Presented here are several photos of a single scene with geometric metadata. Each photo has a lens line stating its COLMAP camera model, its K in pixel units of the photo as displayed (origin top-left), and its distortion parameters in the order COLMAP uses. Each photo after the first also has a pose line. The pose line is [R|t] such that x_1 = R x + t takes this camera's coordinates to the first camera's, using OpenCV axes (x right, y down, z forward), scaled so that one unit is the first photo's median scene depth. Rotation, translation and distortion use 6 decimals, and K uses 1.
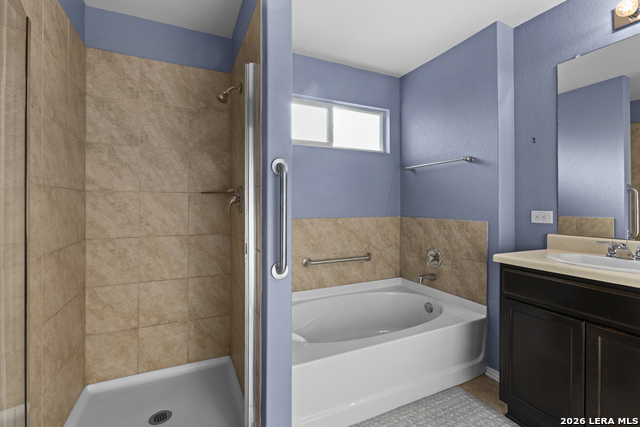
lens RADIAL K [[288.5, 0, 319.6], [0, 288.5, 208.4], [0, 0, 1]] dist [0.000185, 0.000351]
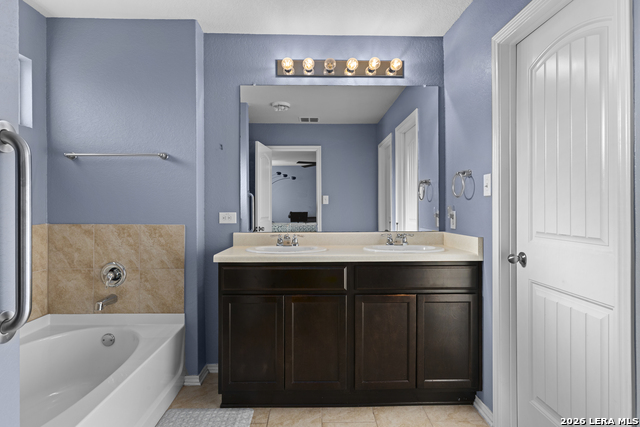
lens RADIAL K [[363.1, 0, 320.0], [0, 363.1, 213.5], [0, 0, 1]] dist [0.001489, -0.000018]
pose [[0.415925, -0.017360, 0.909233, -0.287399], [0.010979, 0.999841, 0.014068, -0.002243], [-0.909333, 0.004131, 0.416049, 0.085118]]
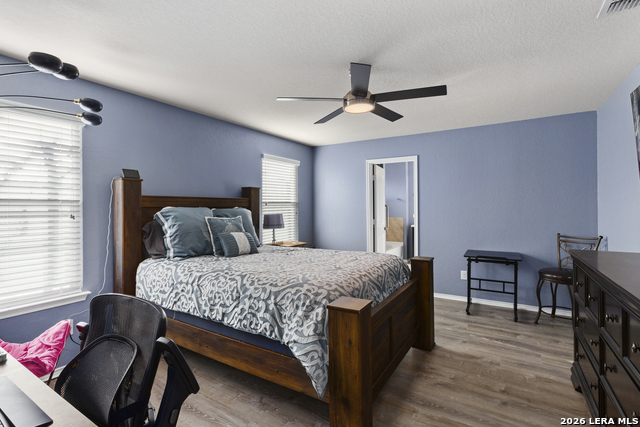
lens RADIAL K [[302.7, 0, 320.0], [0, 302.7, 213.5], [0, 0, 1]] dist [-0.002052, 0.007597]
pose [[0.845436, -0.011839, 0.533946, -1.971596], [0.013202, 0.999912, 0.001267, -0.020118], [-0.533914, 0.005978, 0.845518, -1.373976]]
